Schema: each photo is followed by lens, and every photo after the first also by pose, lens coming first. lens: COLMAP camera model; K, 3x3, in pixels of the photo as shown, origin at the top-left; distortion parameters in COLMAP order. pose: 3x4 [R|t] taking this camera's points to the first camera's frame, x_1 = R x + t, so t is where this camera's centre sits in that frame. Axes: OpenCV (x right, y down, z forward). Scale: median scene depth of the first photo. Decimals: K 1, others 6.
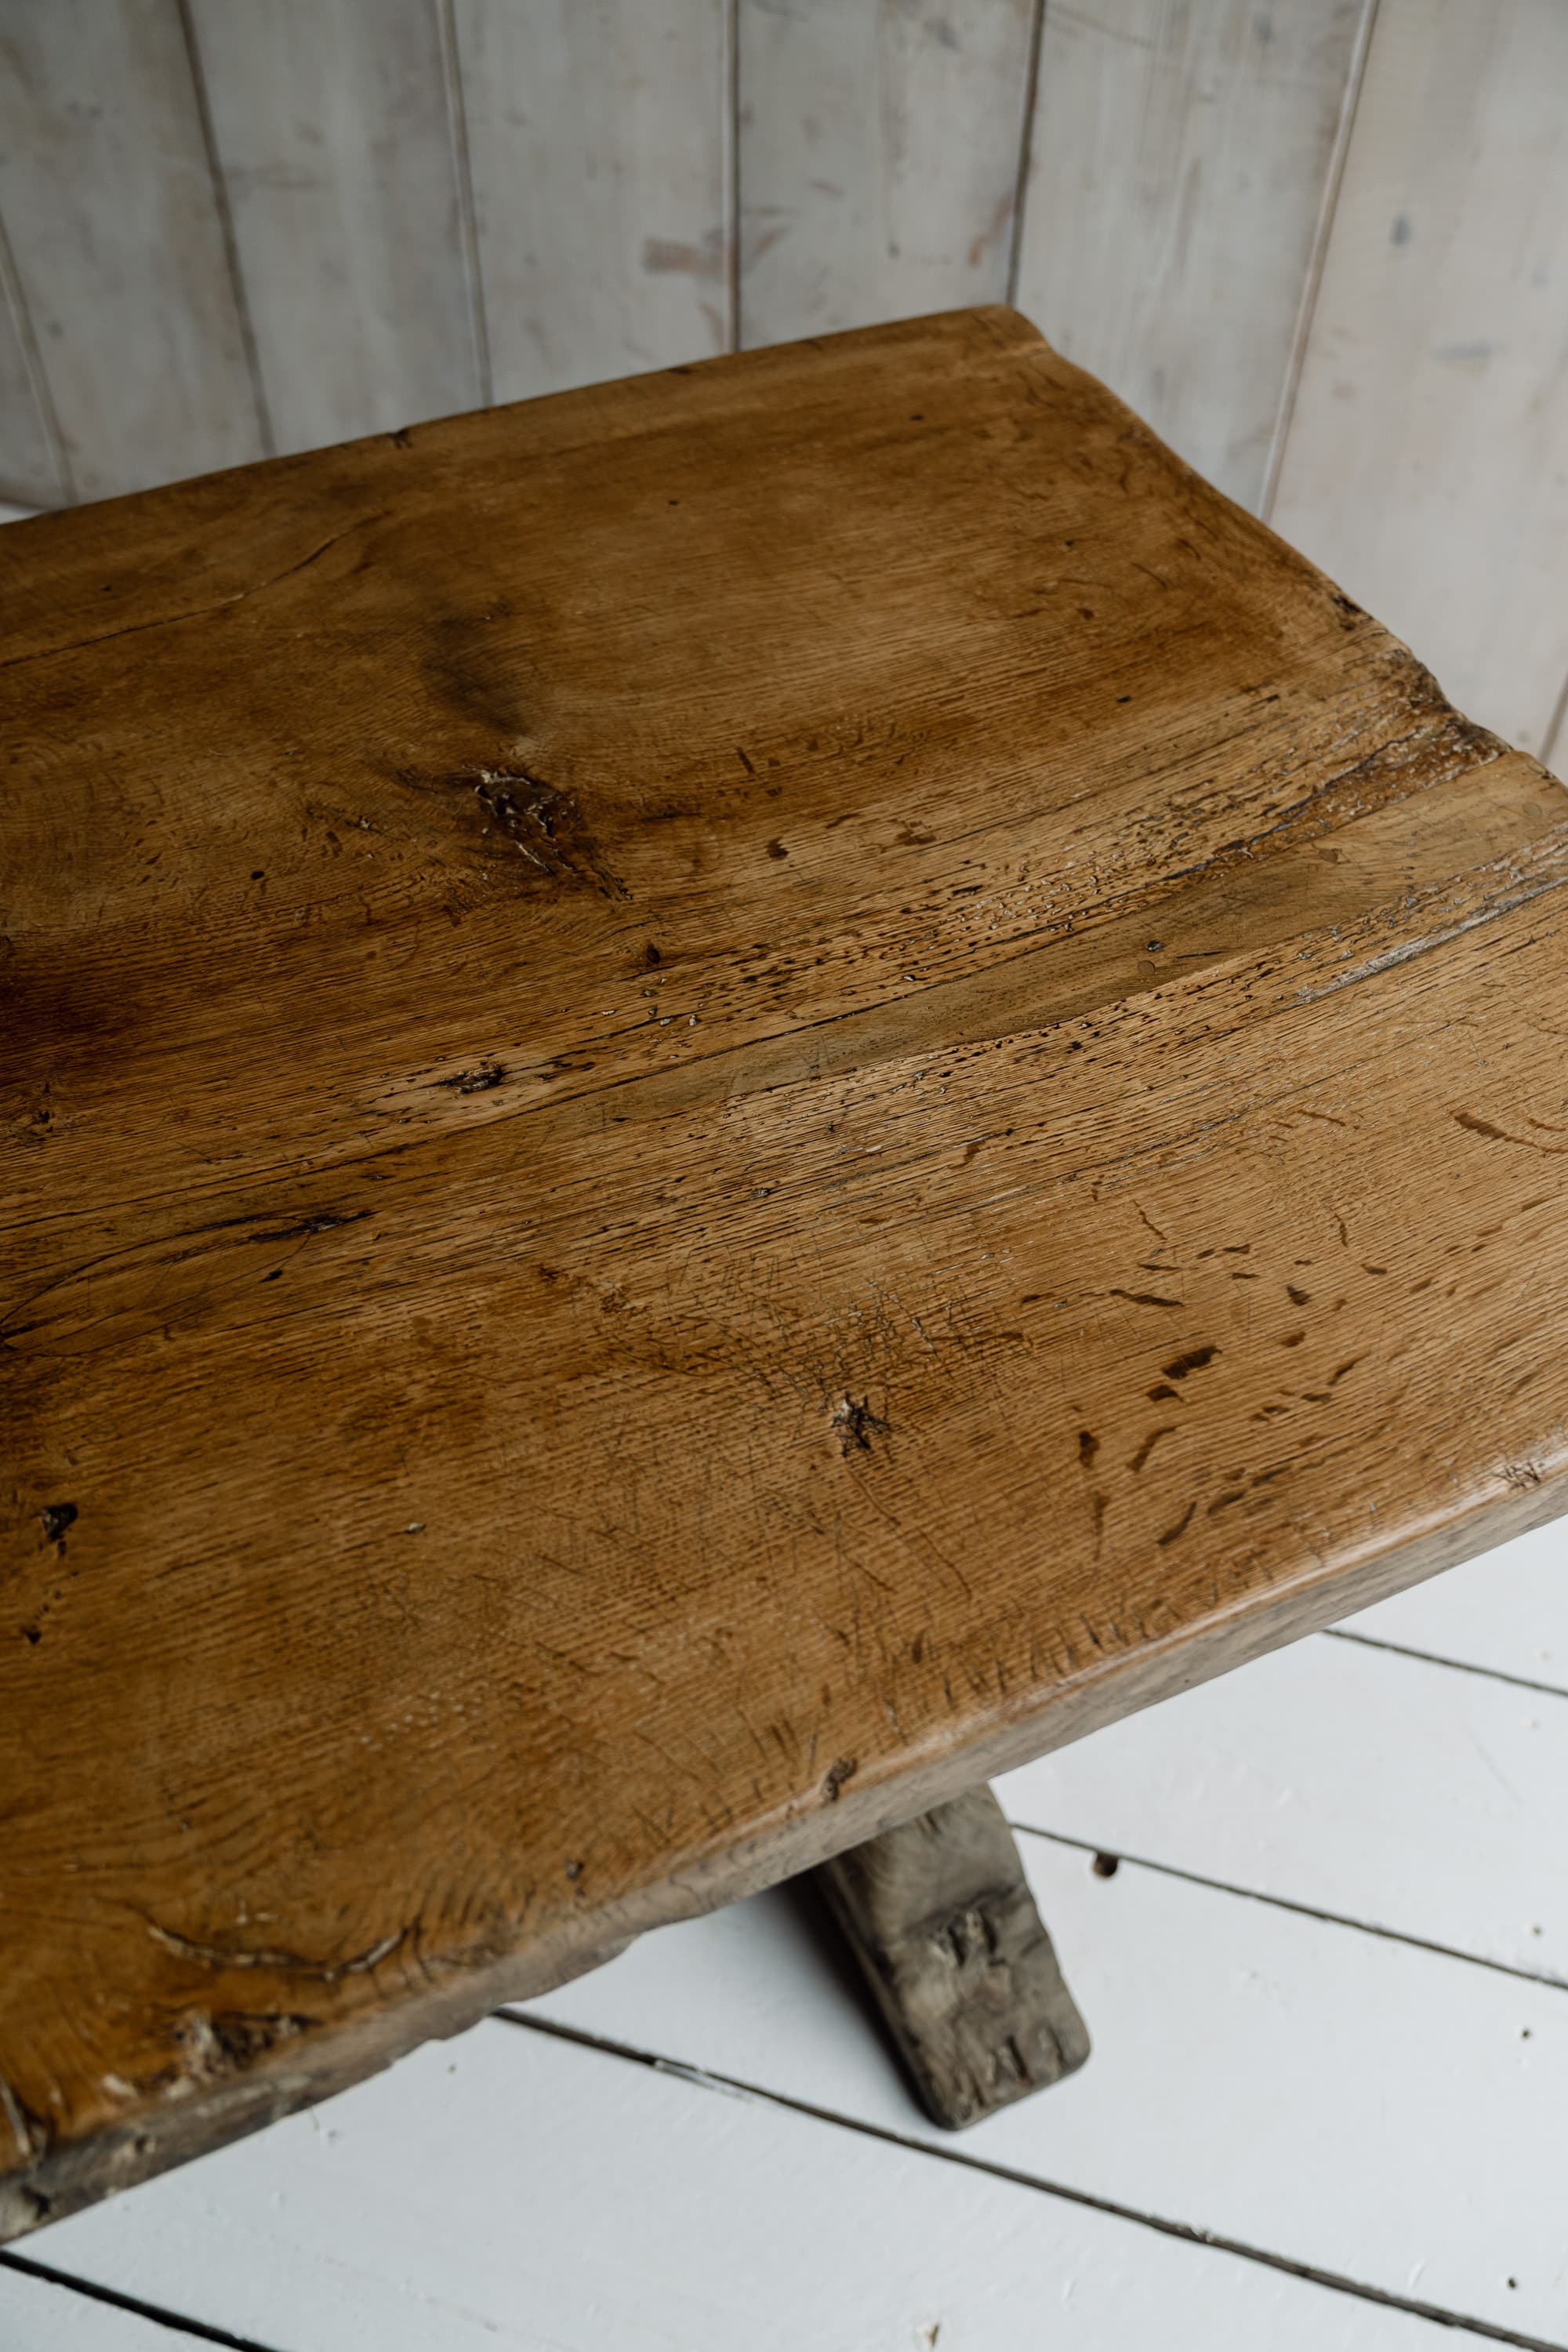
lens RADIAL K [[1970.9, 0, 791.5], [0, 1970.9, 1183.6], [0, 0, 1]] dist [-0.017625, 0.024518]
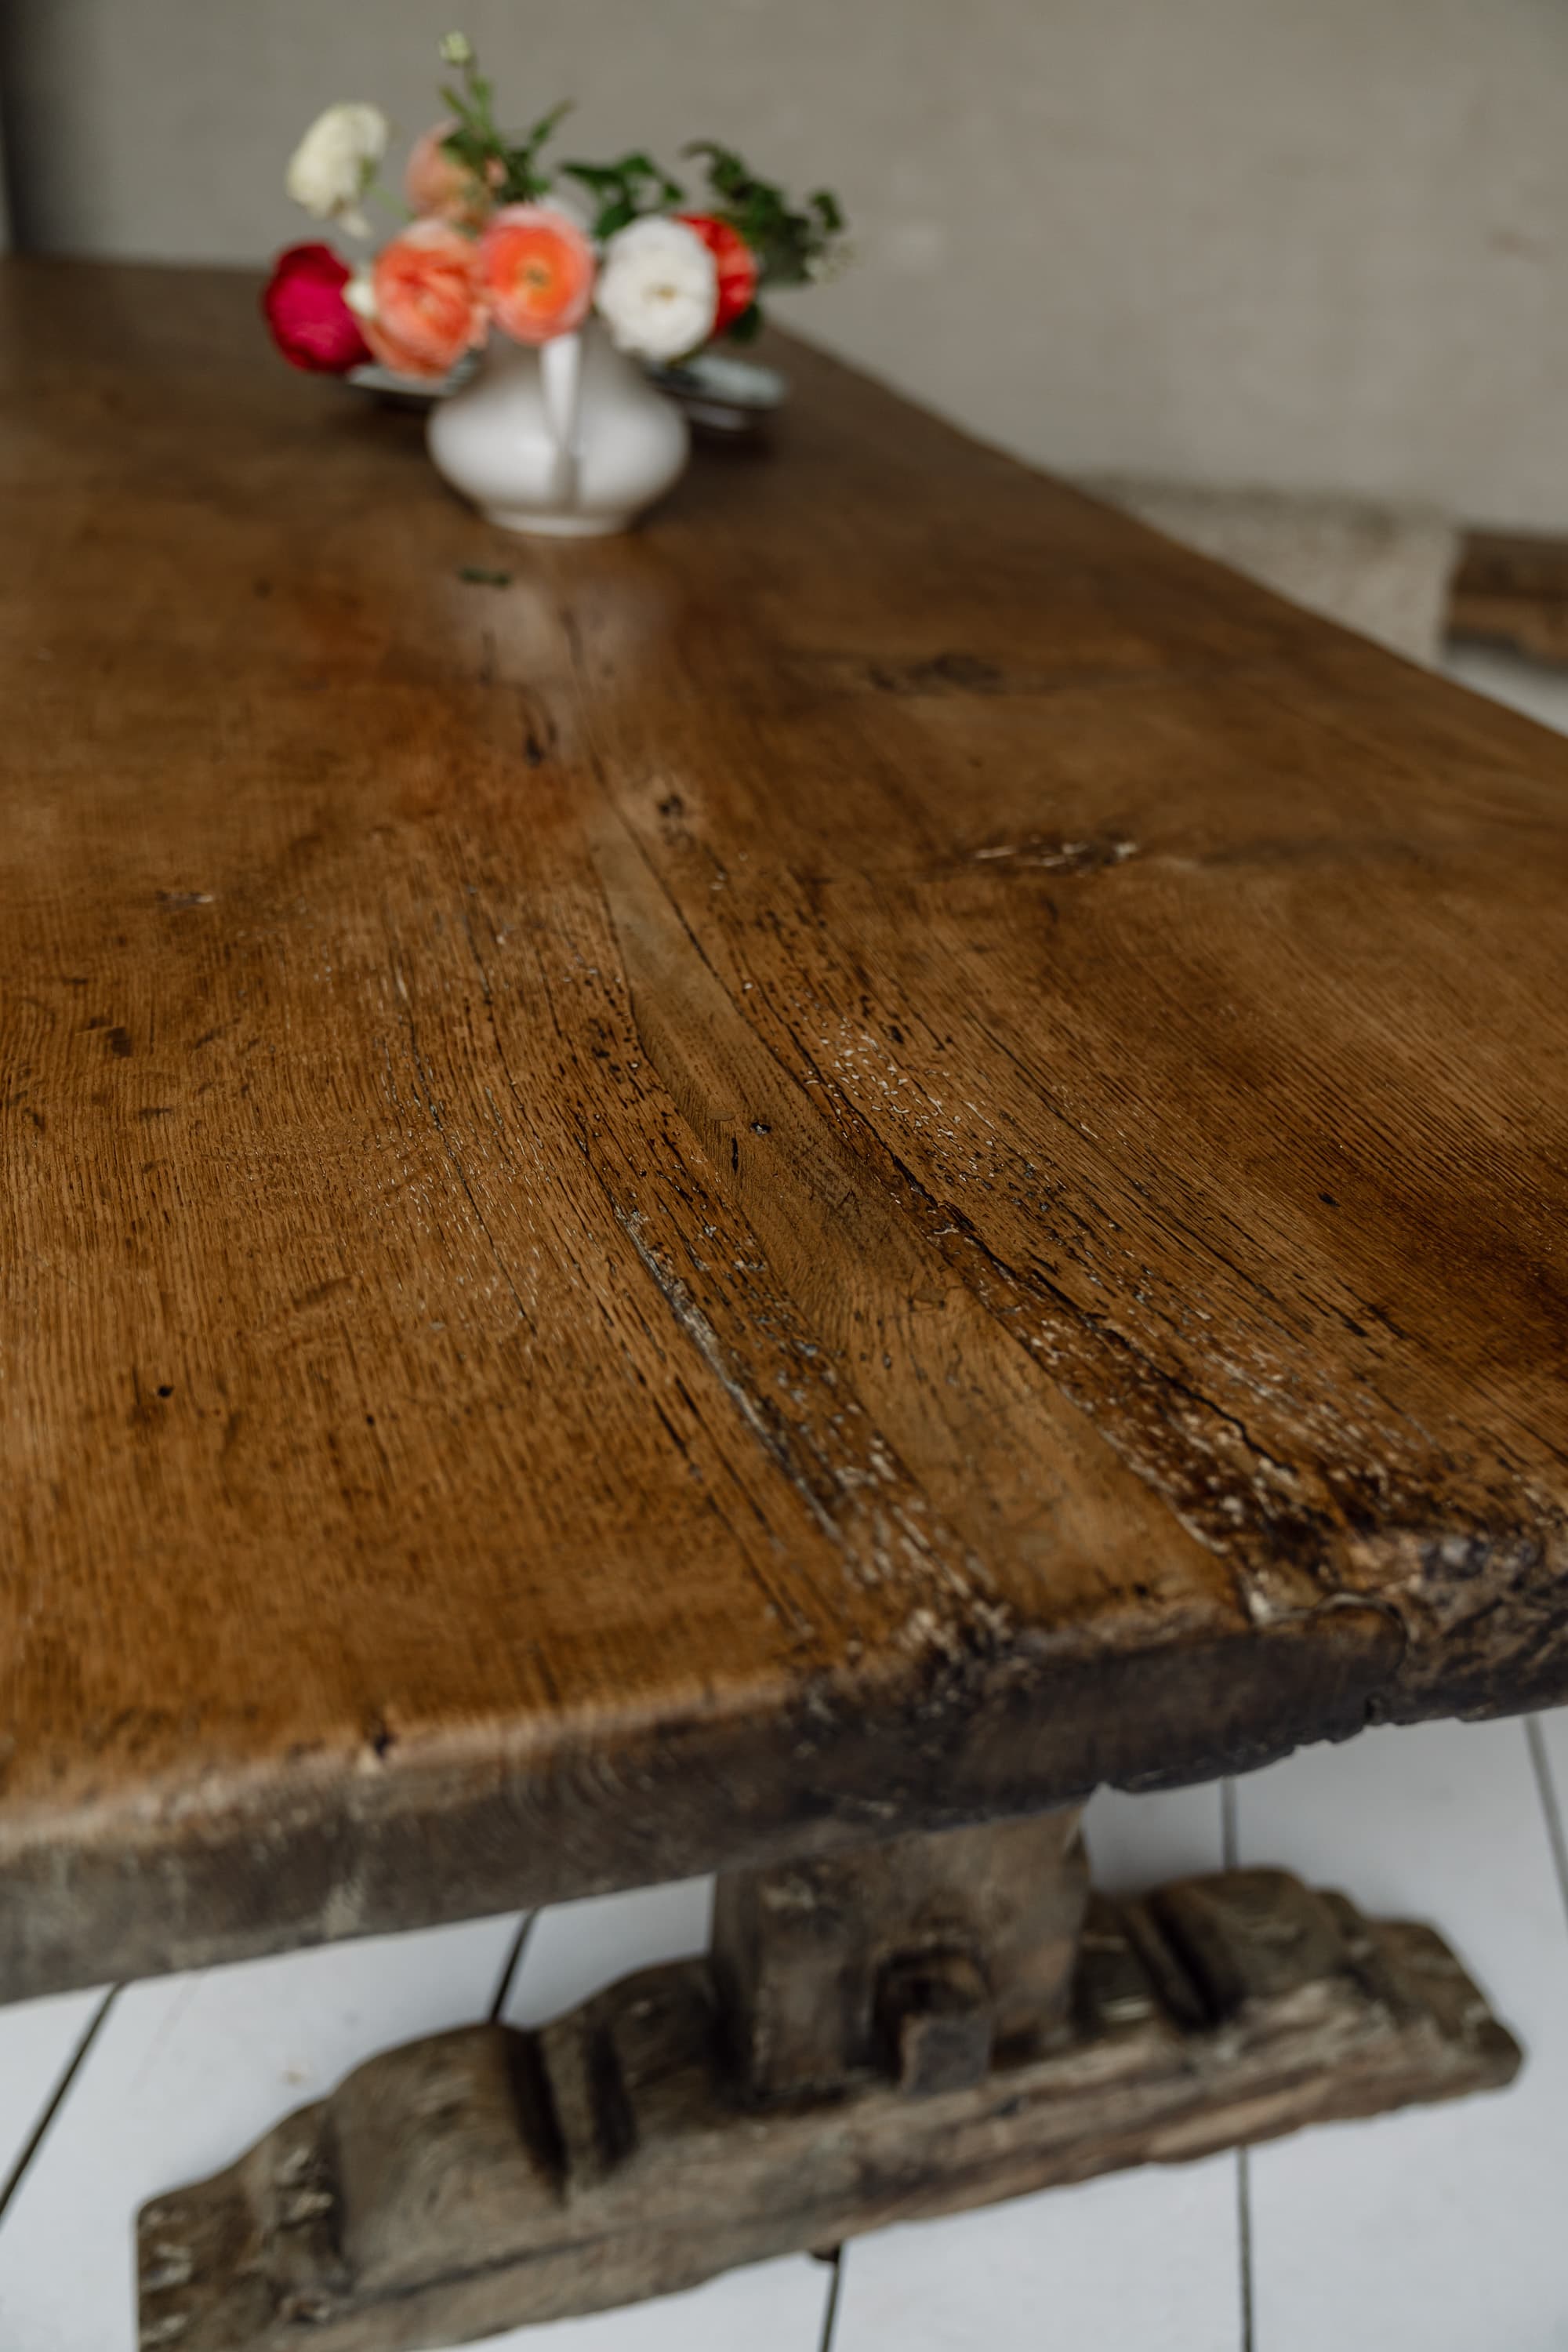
lens RADIAL K [[2115.9, 0, 796.5], [0, 2115.9, 1187.5], [0, 0, 1]] dist [-0.013073, 0.030671]
pose [[-0.152880, 0.456075, -0.876711, 0.799399], [-0.787151, 0.480185, 0.387060, -0.385473], [0.597512, 0.749278, 0.285590, 0.731428]]
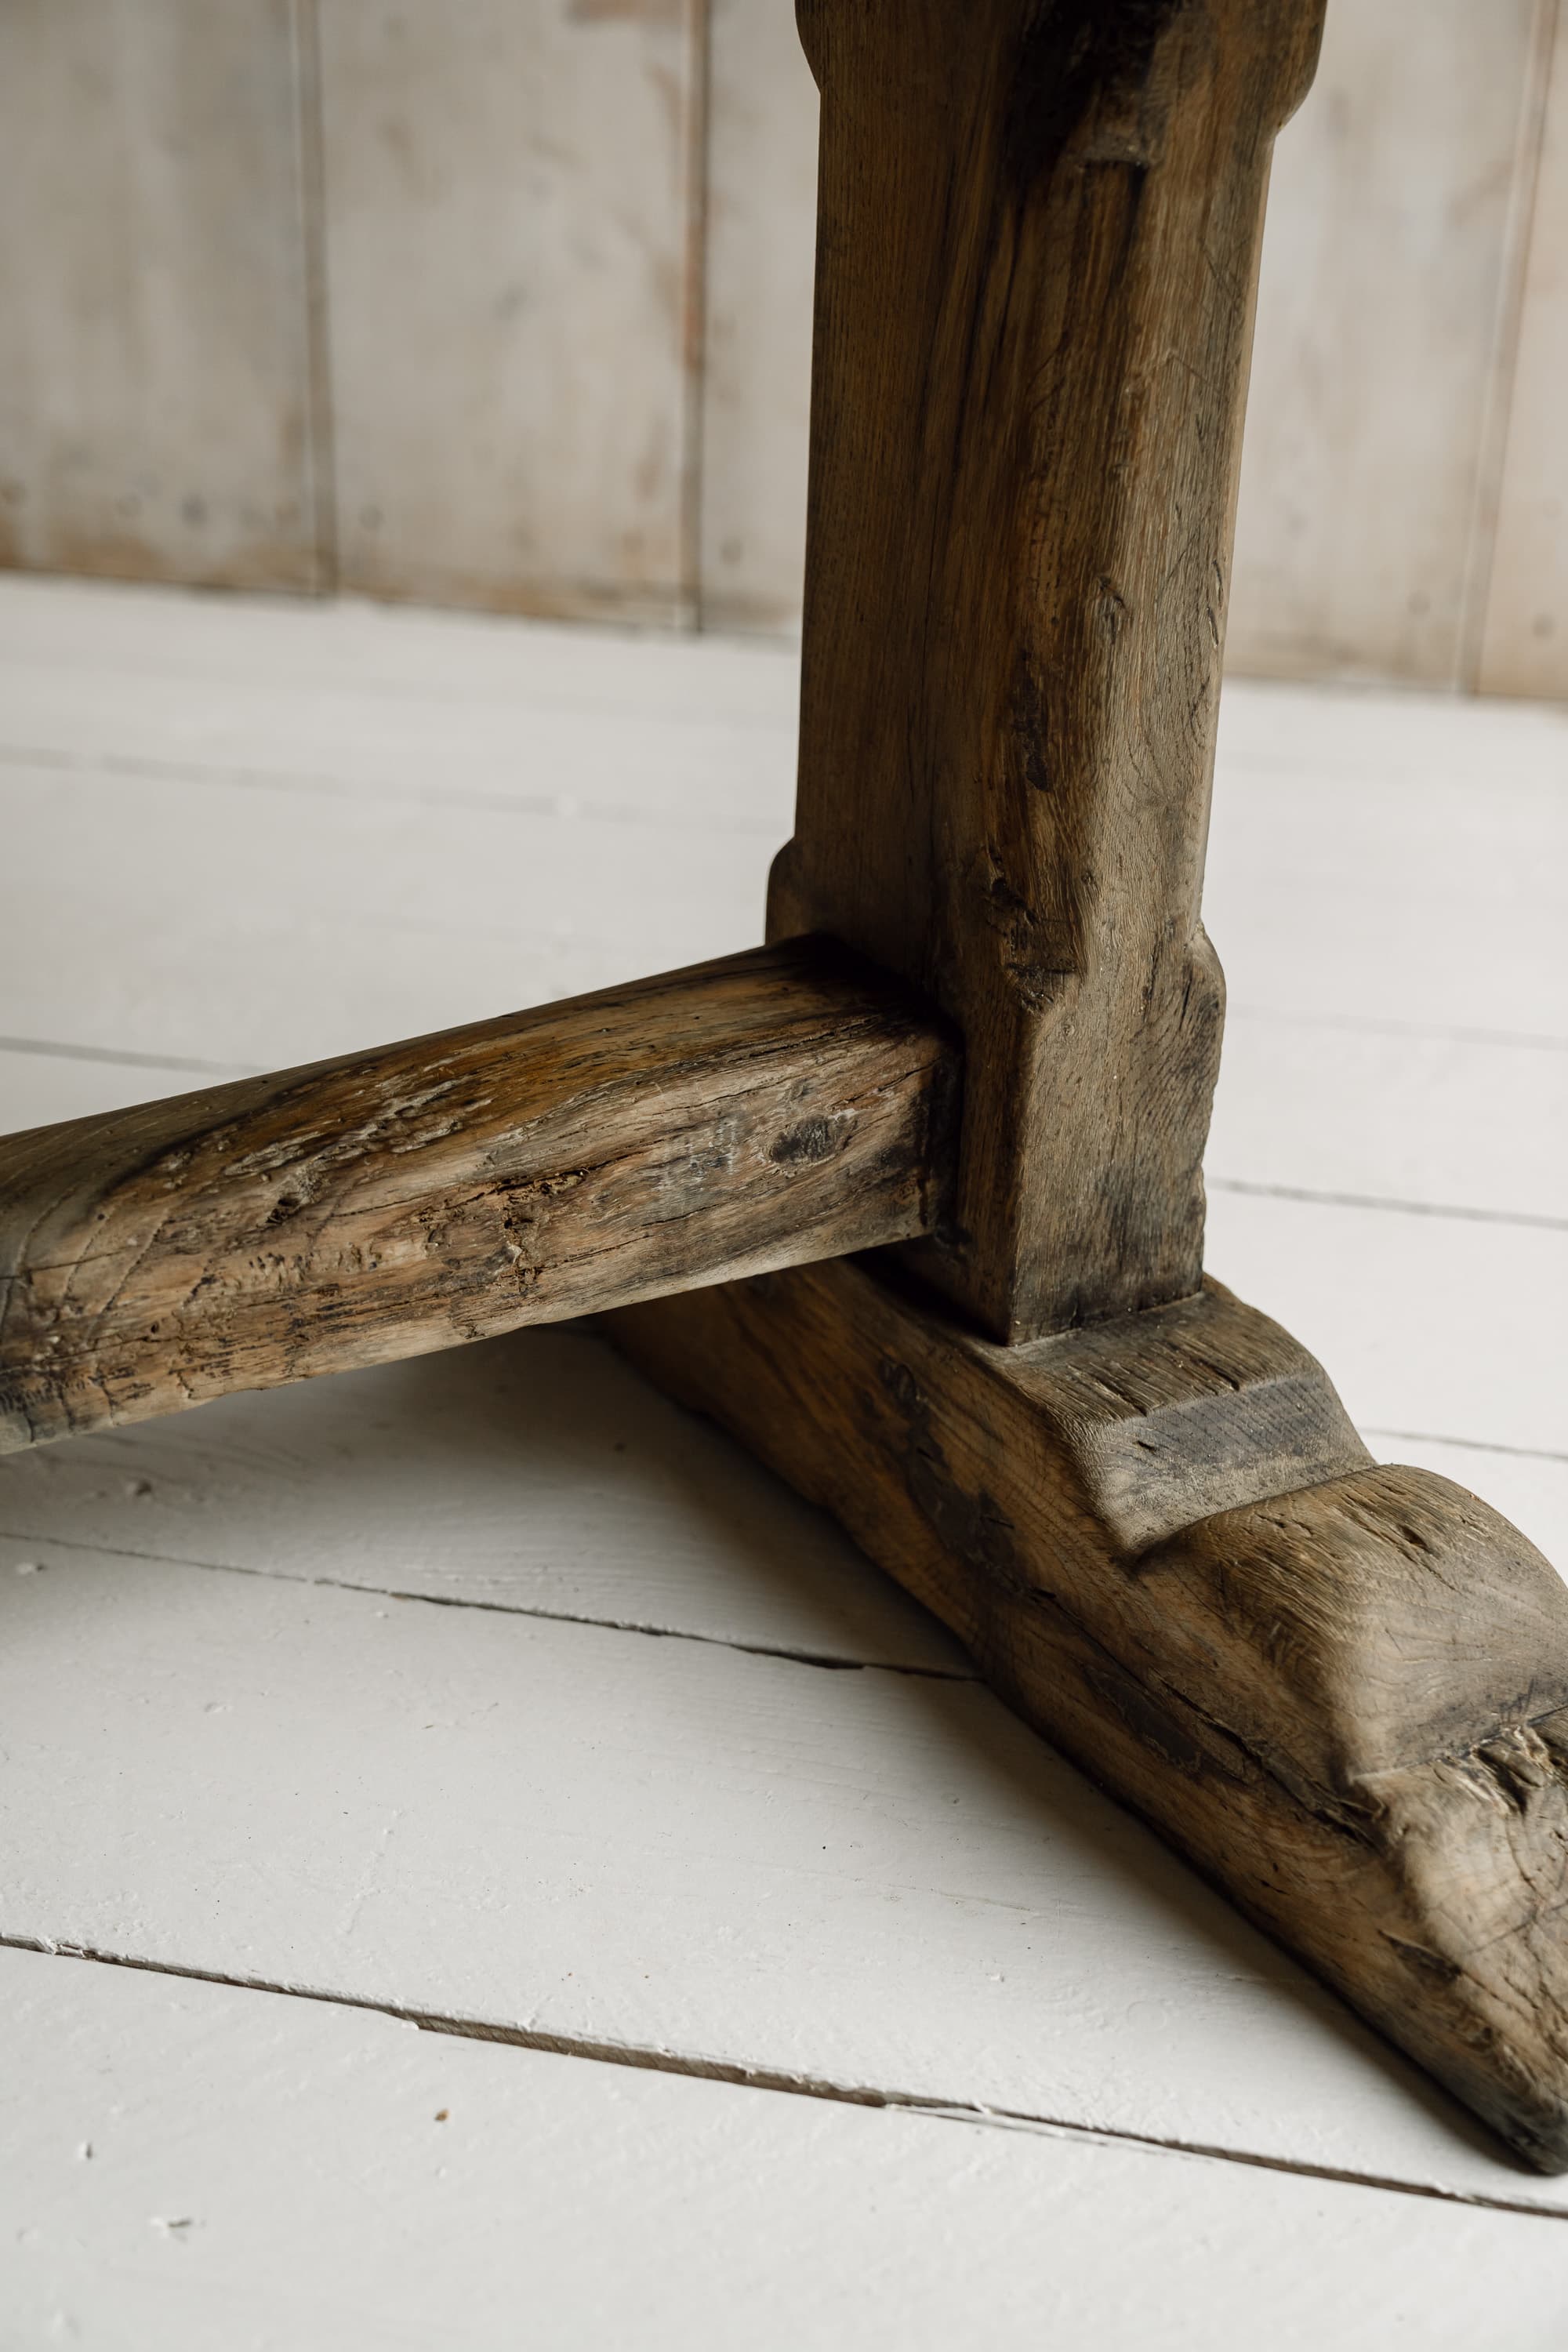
lens RADIAL K [[3154.9, 0, 763.0], [0, 3154.9, 1187.7], [0, 0, 1]] dist [0.002750, 0.000000]
pose [[0.997481, -0.021999, 0.067431, -0.185054], [0.046961, 0.917301, -0.395416, 0.705410], [-0.053156, 0.397587, 0.916023, 0.319967]]
